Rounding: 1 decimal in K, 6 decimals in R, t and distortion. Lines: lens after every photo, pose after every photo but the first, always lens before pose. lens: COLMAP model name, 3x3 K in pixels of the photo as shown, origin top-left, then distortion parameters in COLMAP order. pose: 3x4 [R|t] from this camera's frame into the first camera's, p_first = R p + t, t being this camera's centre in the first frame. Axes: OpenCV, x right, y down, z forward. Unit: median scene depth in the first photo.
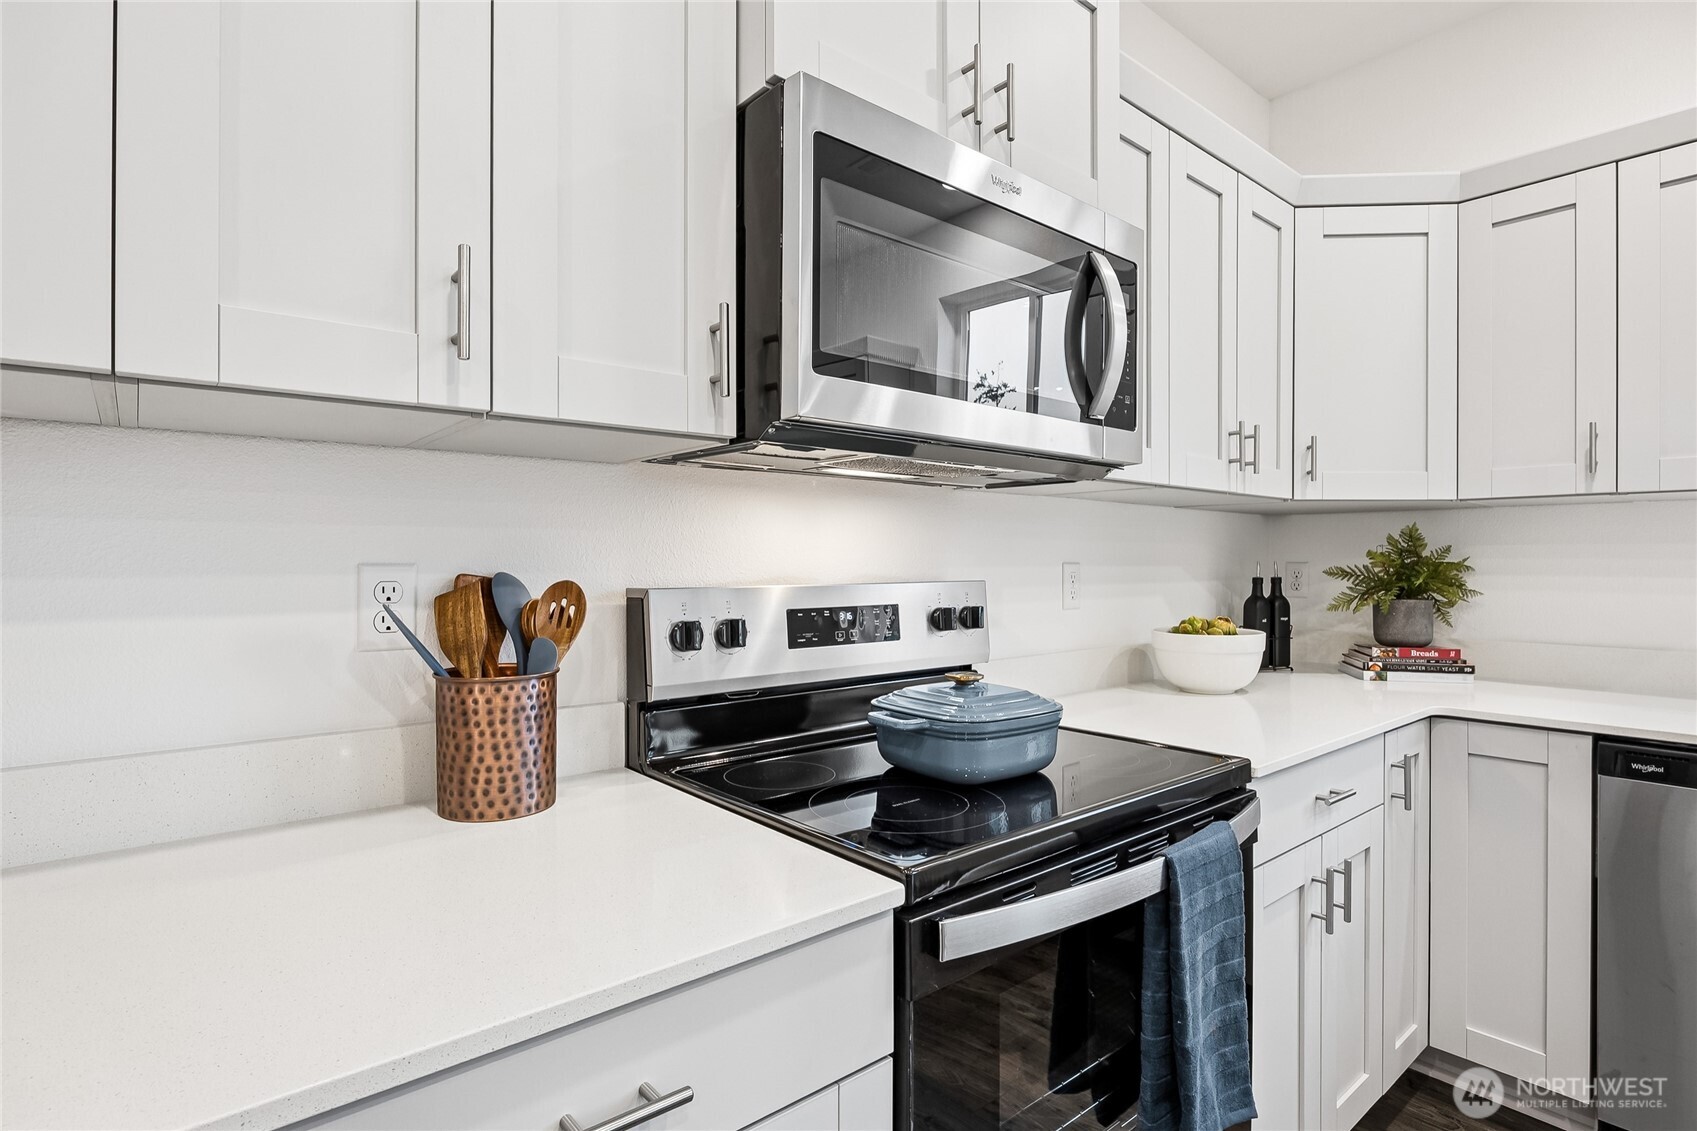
lens RADIAL K [[866.5, 0, 846.9], [0, 866.5, 567.1], [0, 0, 1]] dist [-0.001801, -0.000031]
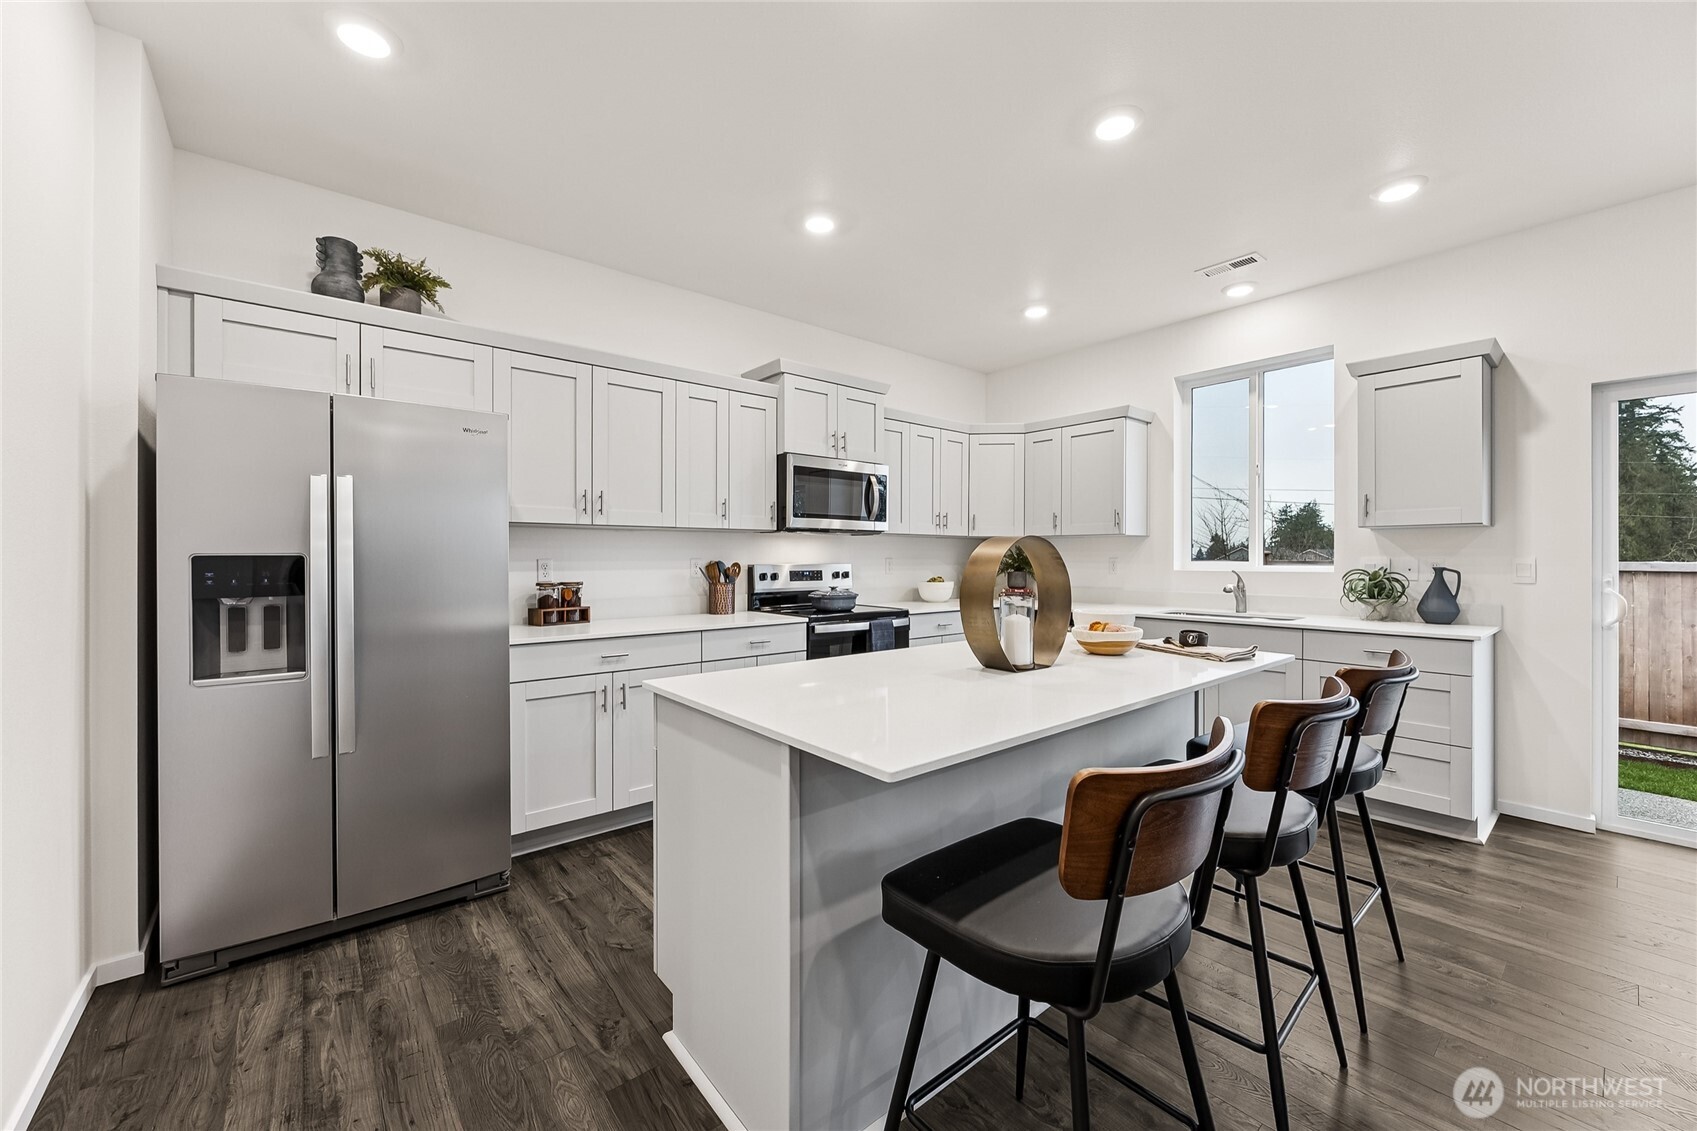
lens RADIAL K [[664.1, 0, 851.2], [0, 664.1, 559.2], [0, 0, 1]] dist [0.000226, 0.000000]
pose [[0.999998, 0.001740, -0.000907, 0.226717], [-0.001741, 0.999998, -0.000566, 0.001132], [0.000906, 0.000567, 0.999999, -2.108215]]
